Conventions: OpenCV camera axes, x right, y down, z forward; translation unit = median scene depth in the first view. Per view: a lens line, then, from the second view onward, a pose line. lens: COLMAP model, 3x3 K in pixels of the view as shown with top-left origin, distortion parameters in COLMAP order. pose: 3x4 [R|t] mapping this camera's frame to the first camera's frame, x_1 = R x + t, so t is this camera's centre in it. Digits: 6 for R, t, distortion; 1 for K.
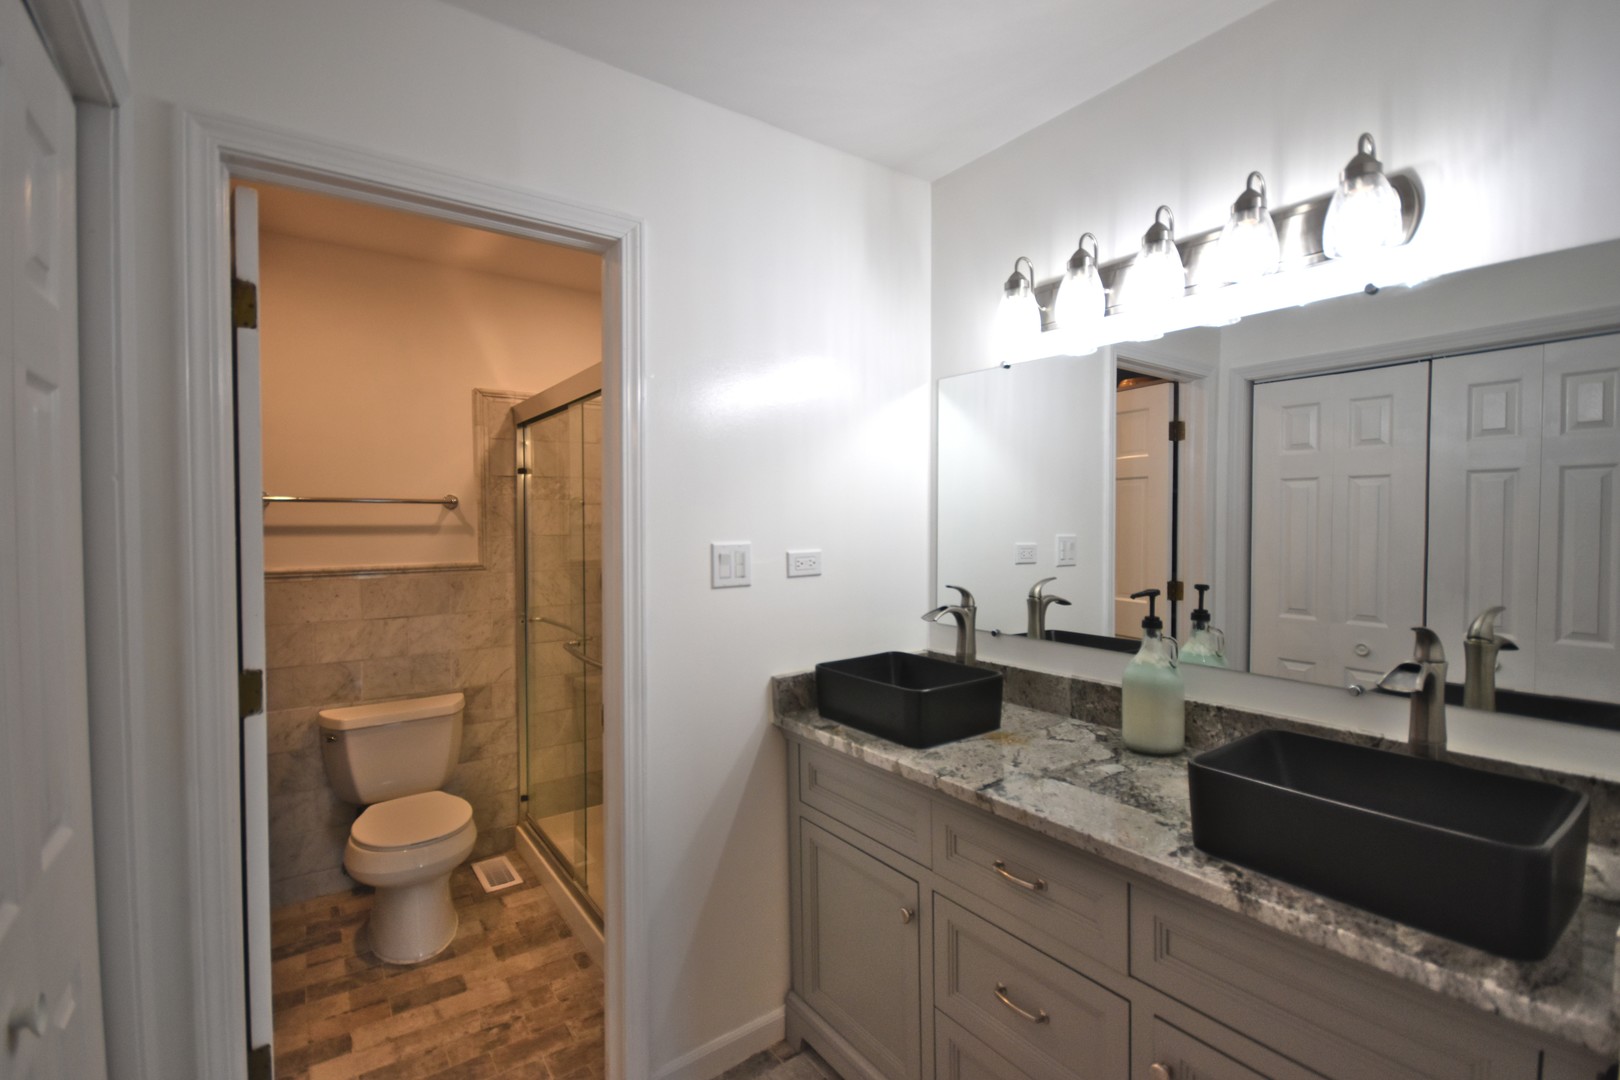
lens RADIAL K [[734.4, 0, 809.3], [0, 734.4, 532.1], [0, 0, 1]] dist [0.001358, 0.001224]
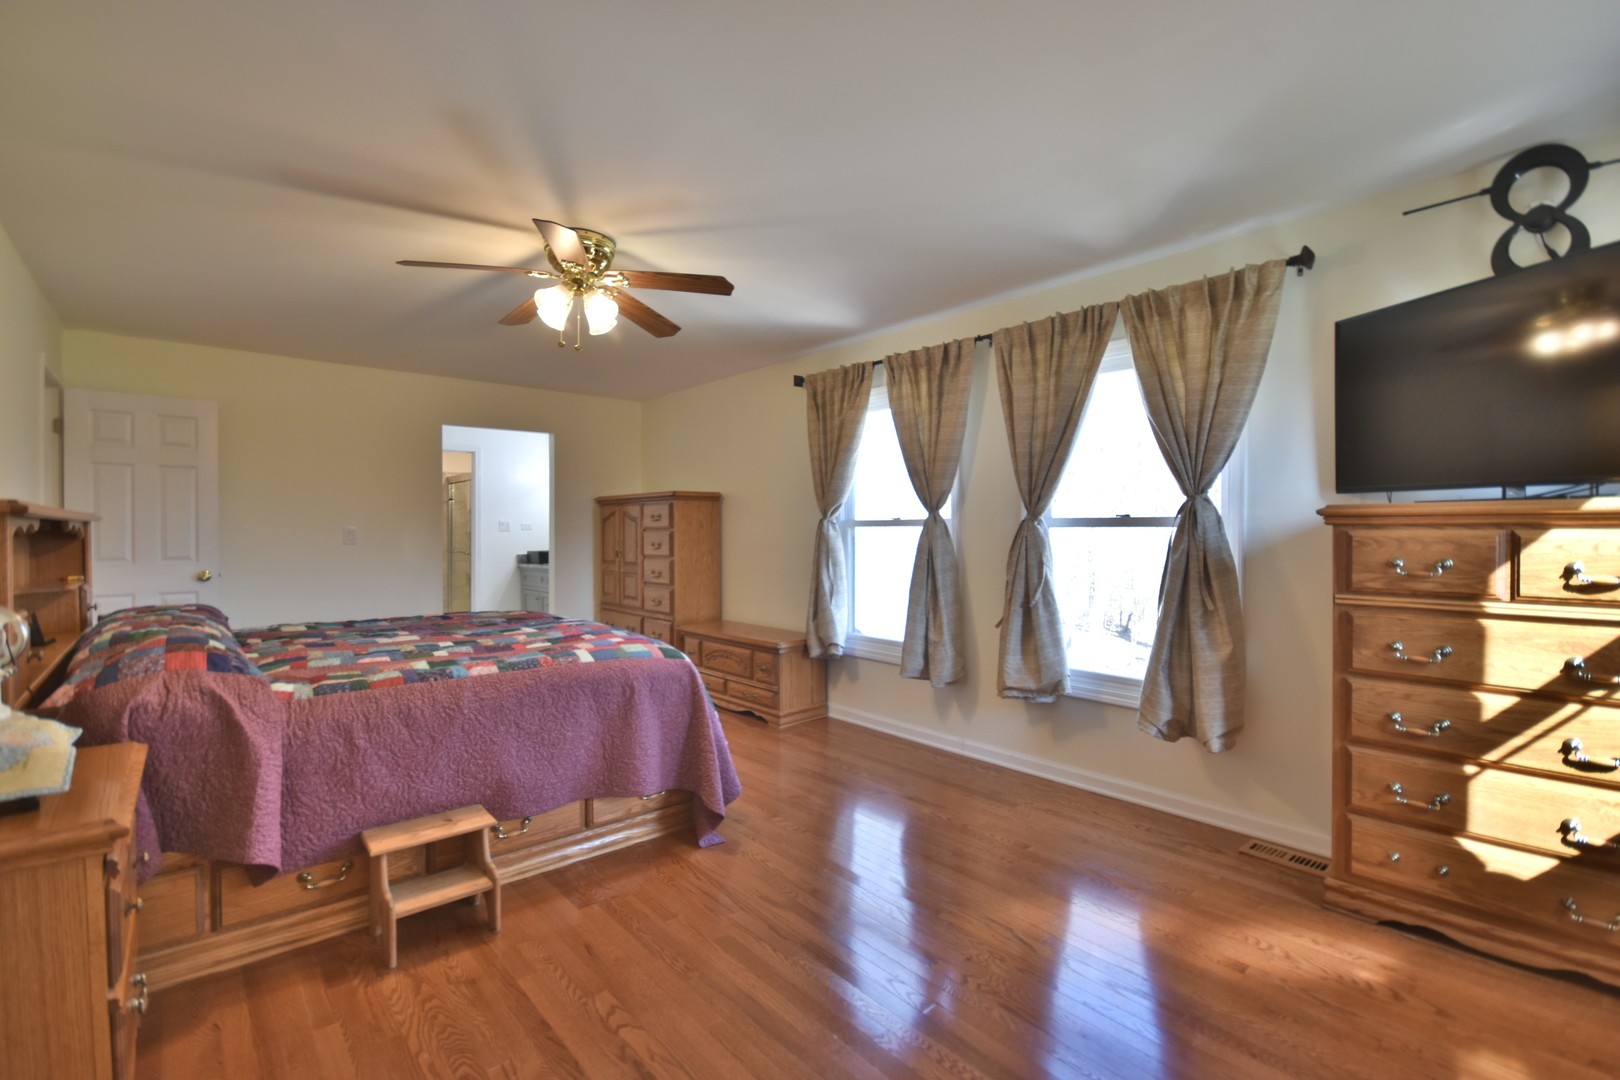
lens RADIAL K [[734.4, 0, 754.3], [0, 734.4, 540.8], [0, 0, 1]] dist [0.001358, 0.001224]
pose [[0.999741, -0.006921, 0.021703, 0.781020], [0.006959, 0.999974, -0.001678, 0.095788], [-0.021690, 0.001828, 0.999763, -2.018609]]
